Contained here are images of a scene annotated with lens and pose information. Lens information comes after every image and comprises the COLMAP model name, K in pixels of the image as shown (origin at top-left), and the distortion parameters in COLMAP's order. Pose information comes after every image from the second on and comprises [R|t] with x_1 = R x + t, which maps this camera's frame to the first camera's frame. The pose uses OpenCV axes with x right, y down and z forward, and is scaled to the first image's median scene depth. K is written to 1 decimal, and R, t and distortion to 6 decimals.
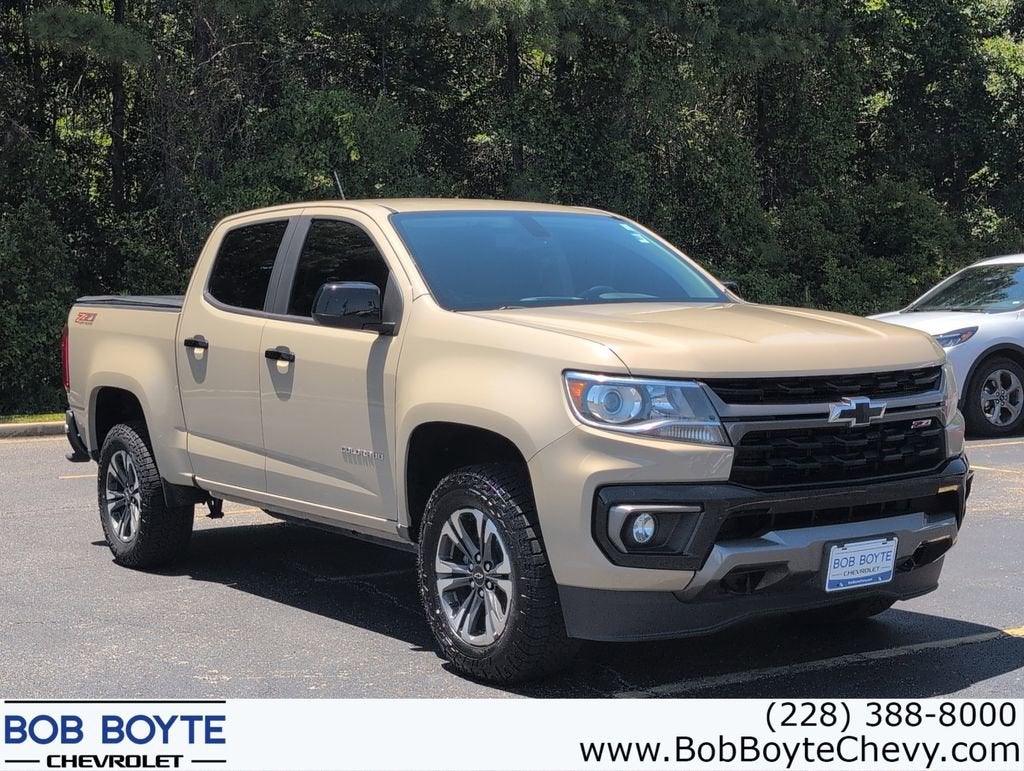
lens RADIAL K [[1609.5, 0, 512.0], [0, 1609.5, 385.5], [0, 0, 1]] dist [0.150762, -0.809875]
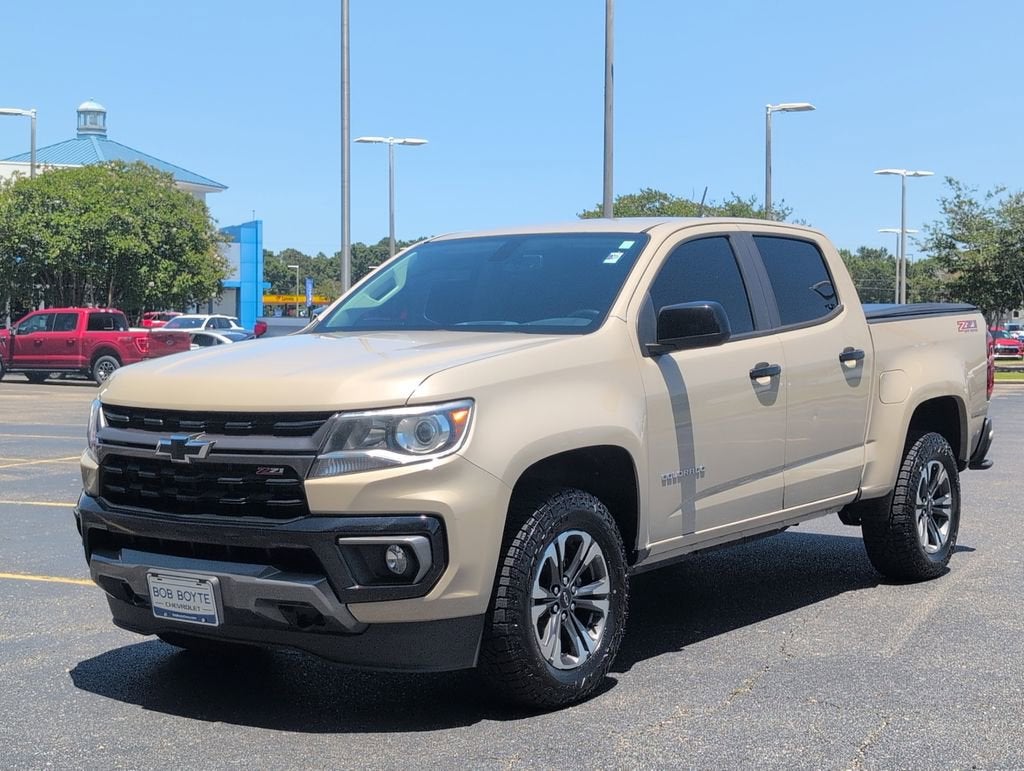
lens RADIAL K [[1609.5, 0, 512.0], [0, 1609.5, 385.5], [0, 0, 1]] dist [0.150762, -0.809875]
pose [[0.335282, 0.060581, -0.940168, 1.231864], [-0.048568, 0.997715, 0.046969, -0.080097], [0.940865, 0.029914, 0.337458, 0.856880]]
